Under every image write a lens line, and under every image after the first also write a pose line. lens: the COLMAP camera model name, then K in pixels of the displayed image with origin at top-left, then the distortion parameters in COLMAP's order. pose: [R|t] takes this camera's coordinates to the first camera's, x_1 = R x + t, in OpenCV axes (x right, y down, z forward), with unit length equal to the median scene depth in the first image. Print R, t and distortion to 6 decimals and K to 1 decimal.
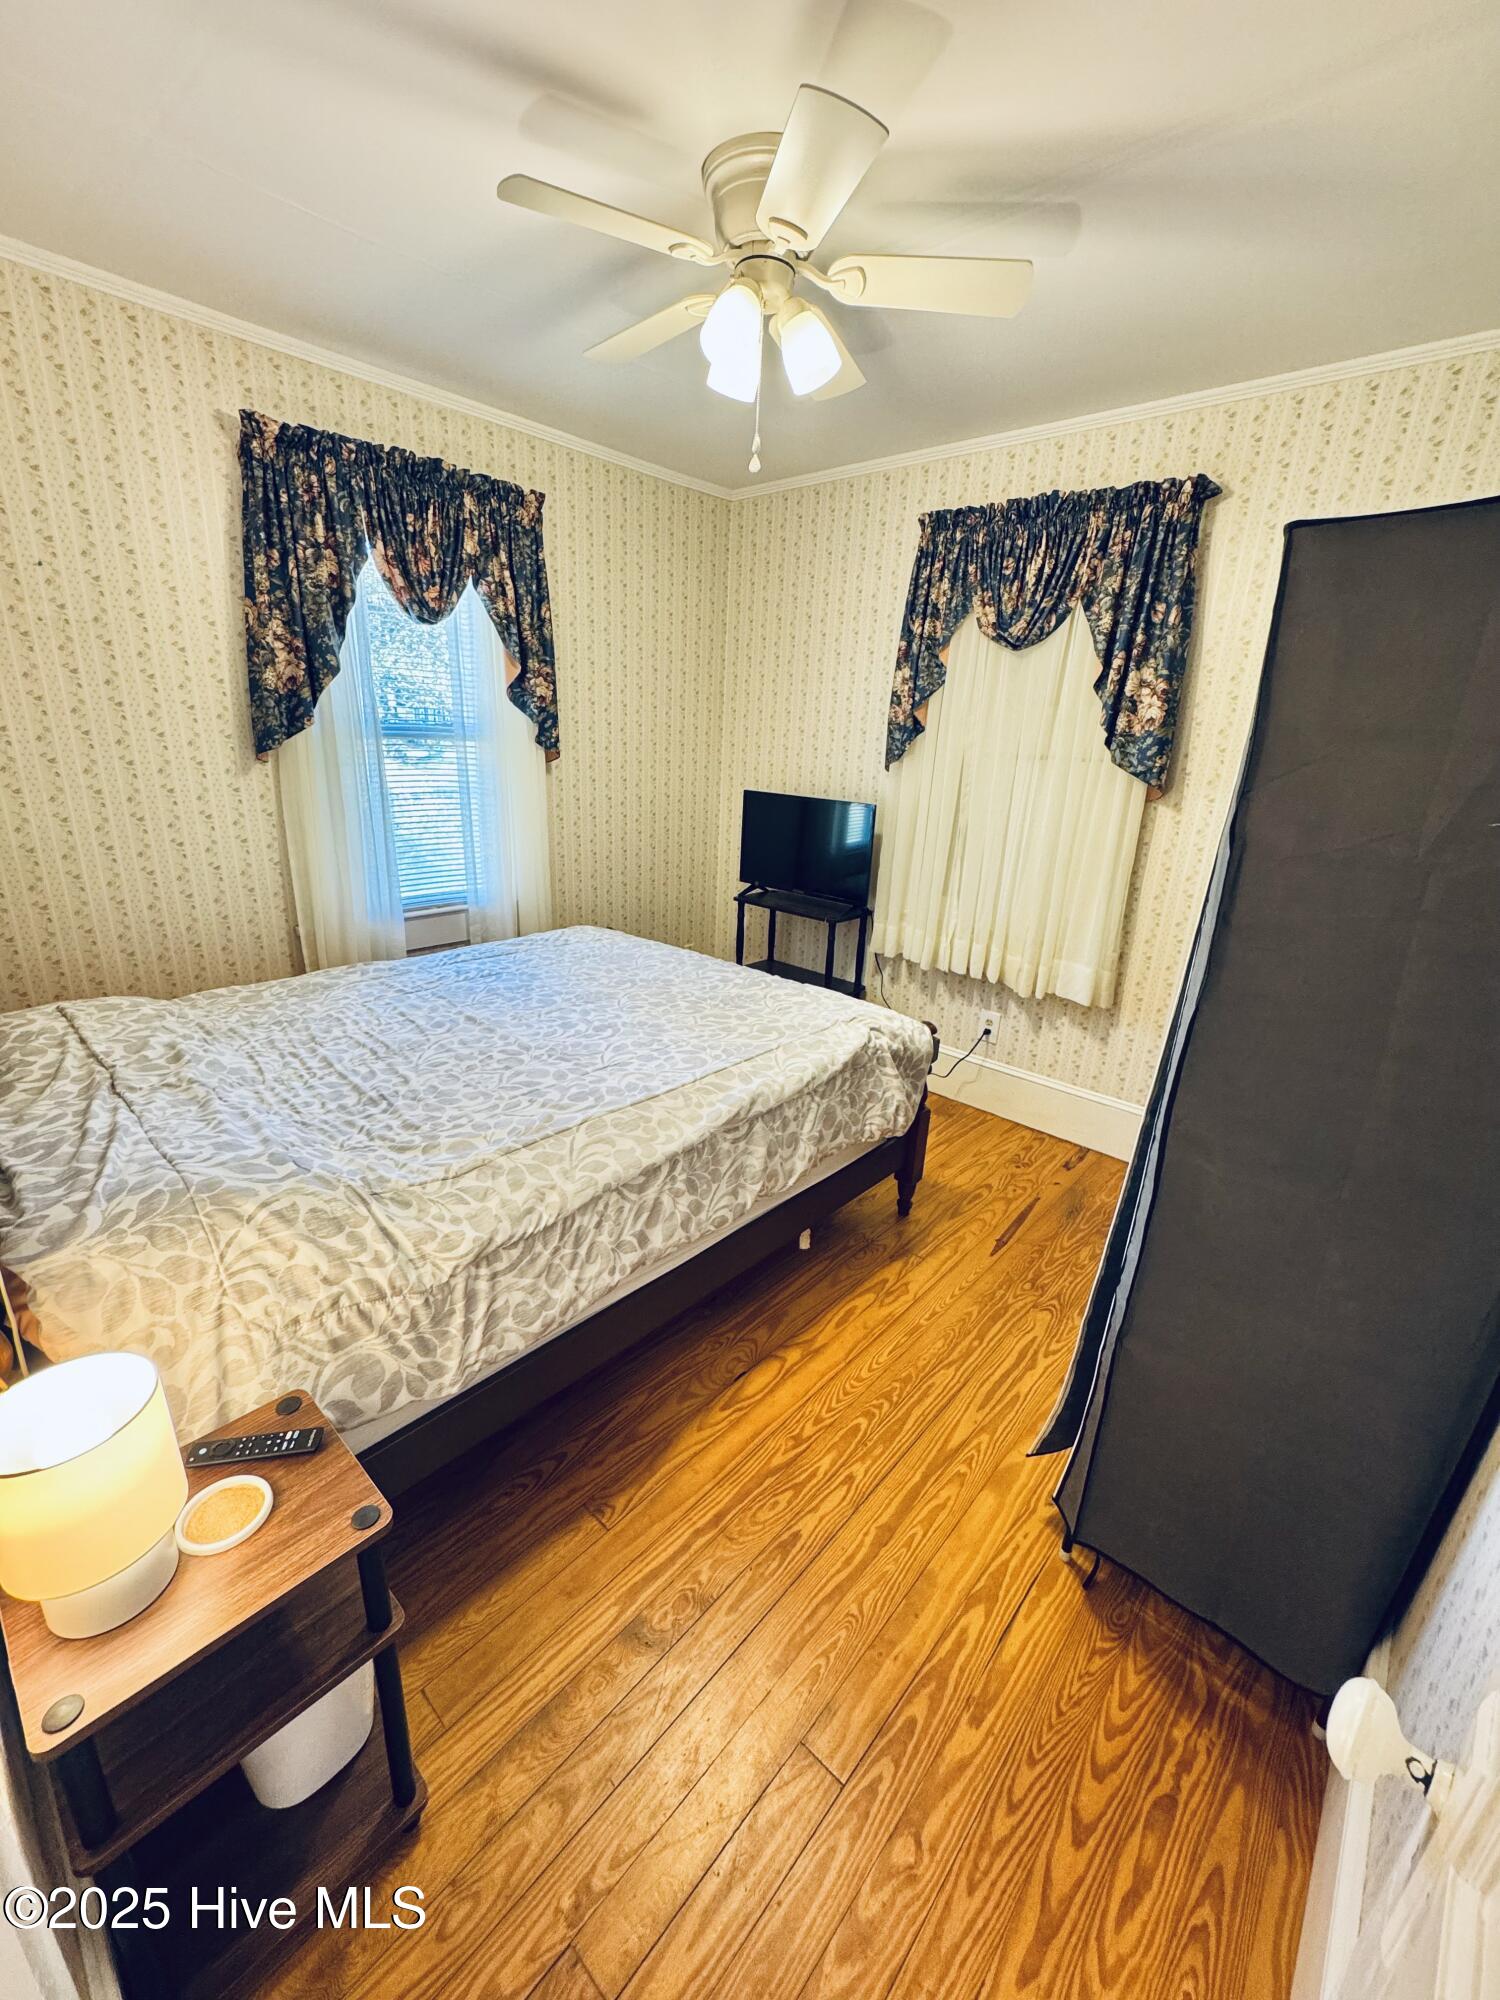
lens RADIAL K [[801.7, 0, 750.0], [0, 801.7, 1000.0], [0, 0, 1]] dist [-0.006066, 0.000854]
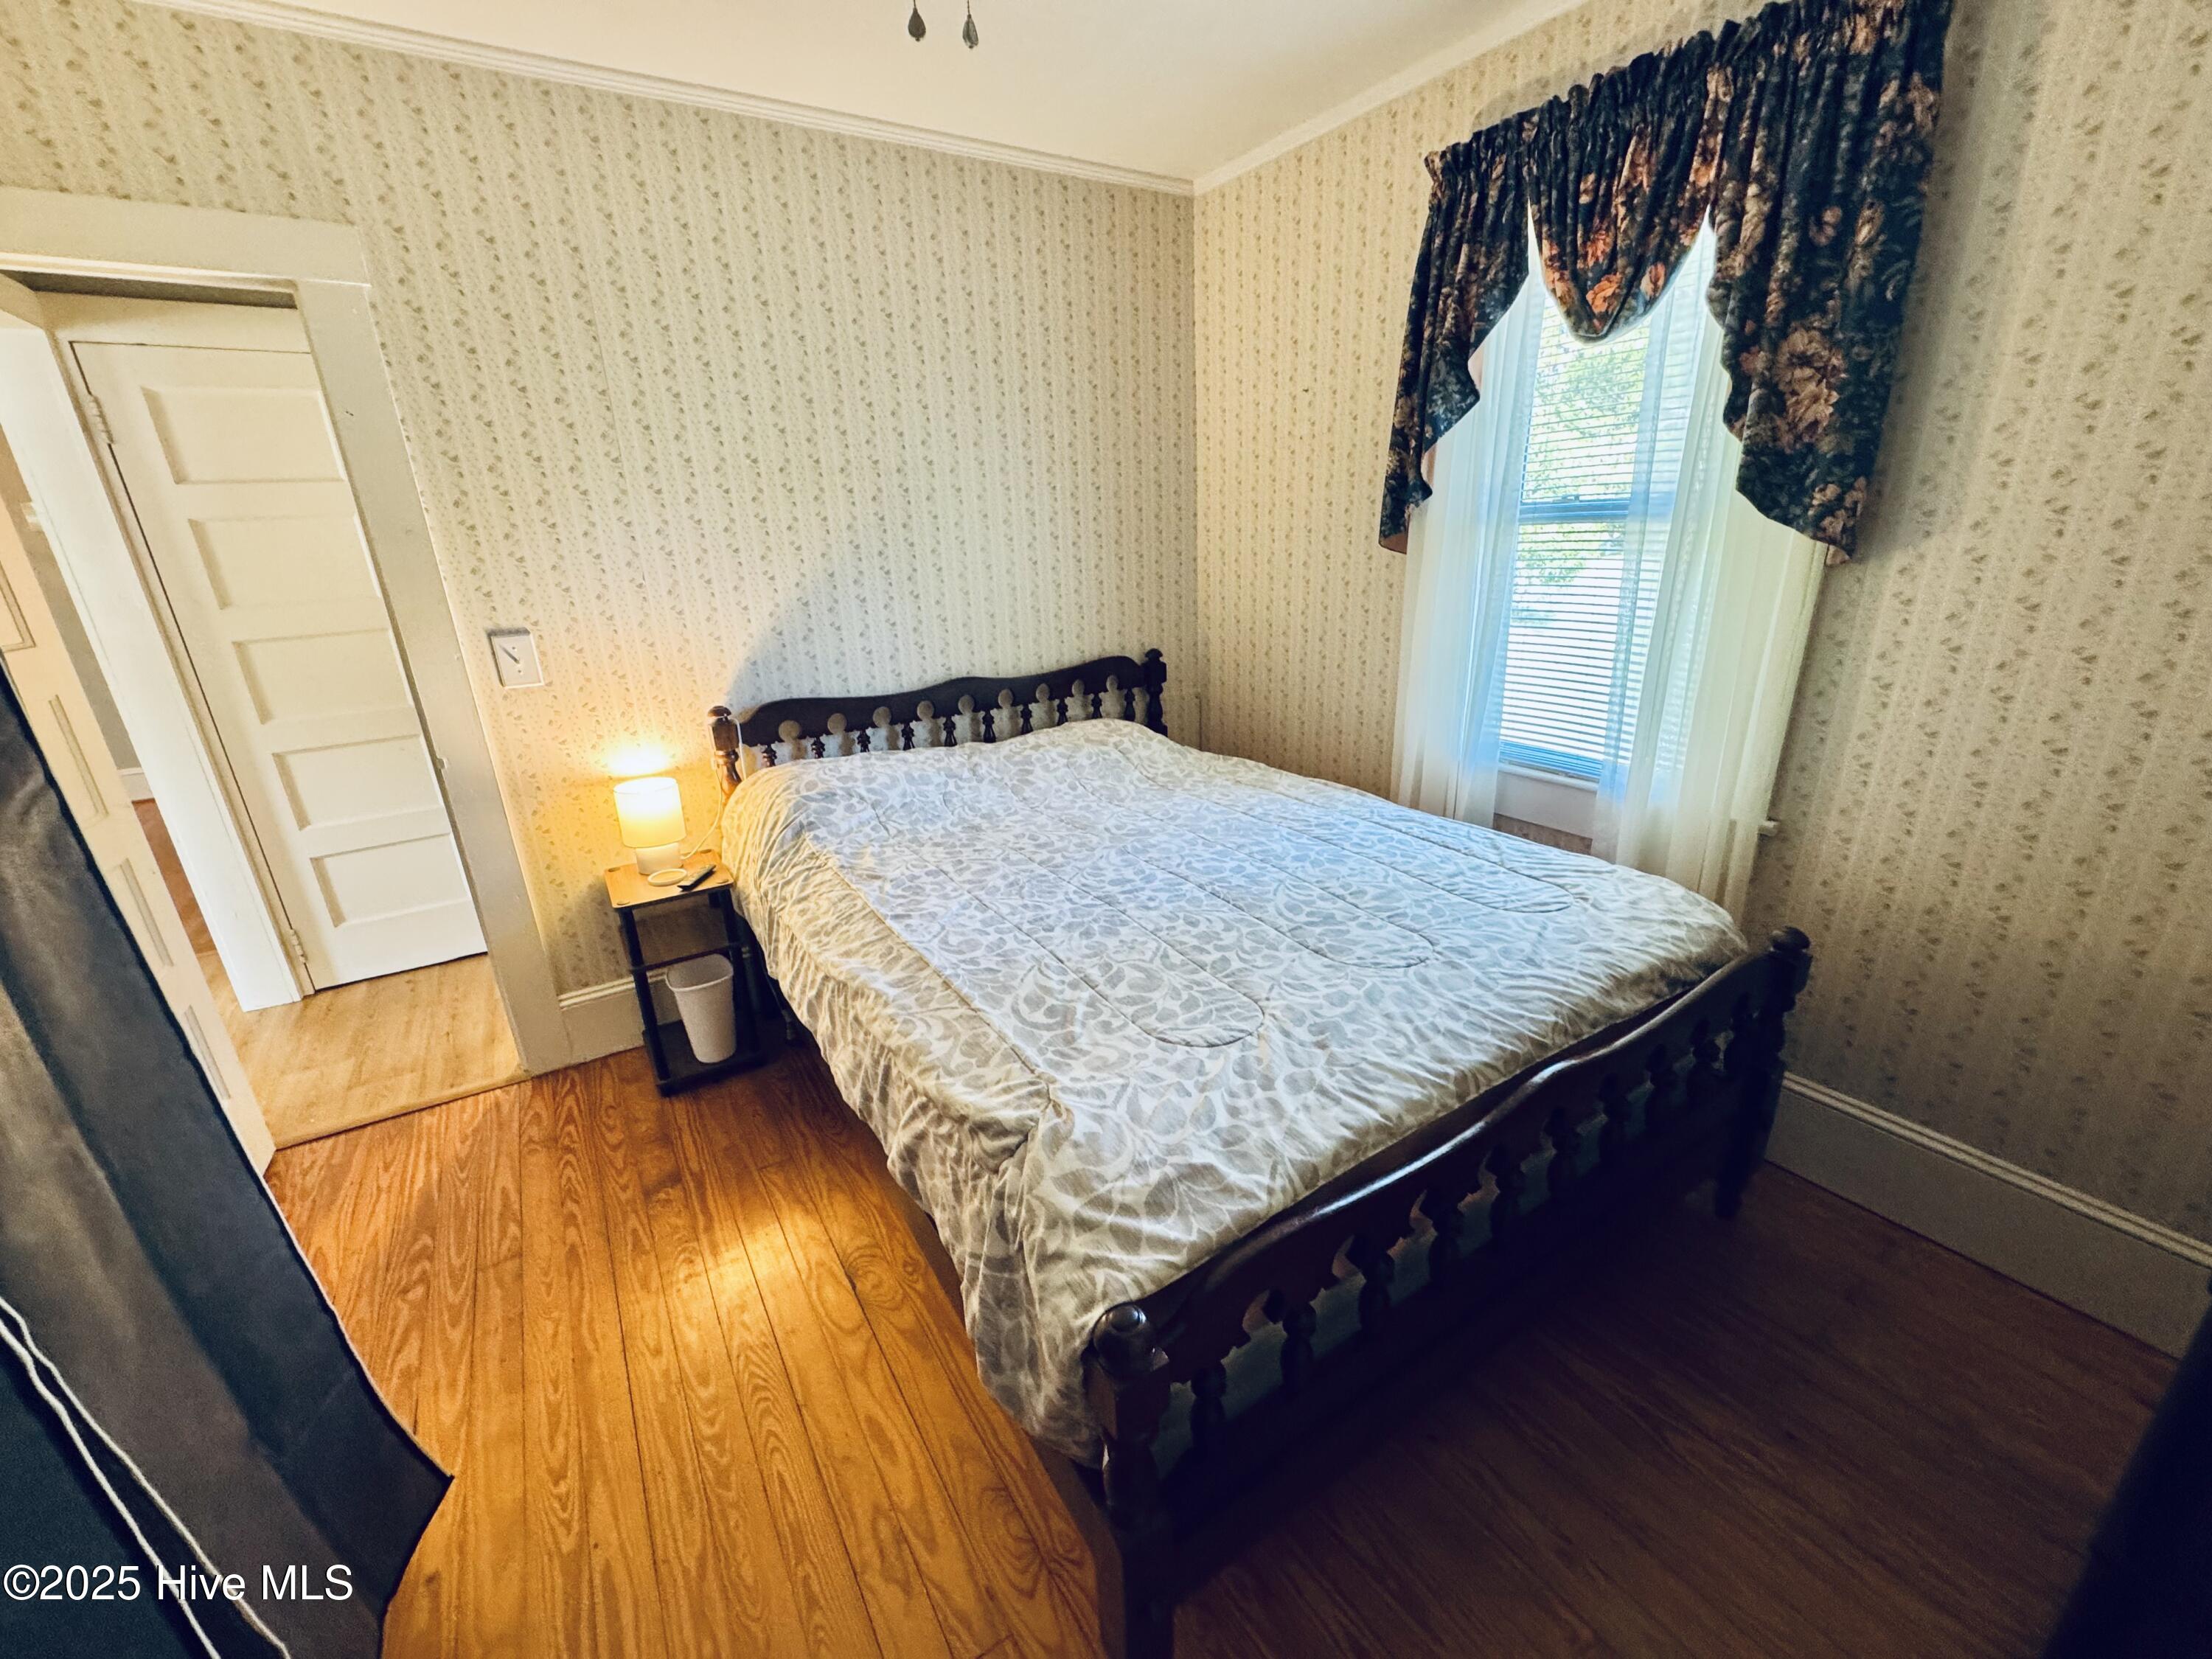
lens RADIAL K [[886.6, 0, 1106.5], [0, 886.6, 829.7], [0, 0, 1]] dist [-0.006066, 0.000854]
pose [[-0.271191, 0.278487, -0.921358, 0.494671], [-0.282230, 0.892148, 0.352729, -0.276616], [0.920218, 0.355692, -0.163345, 0.951667]]
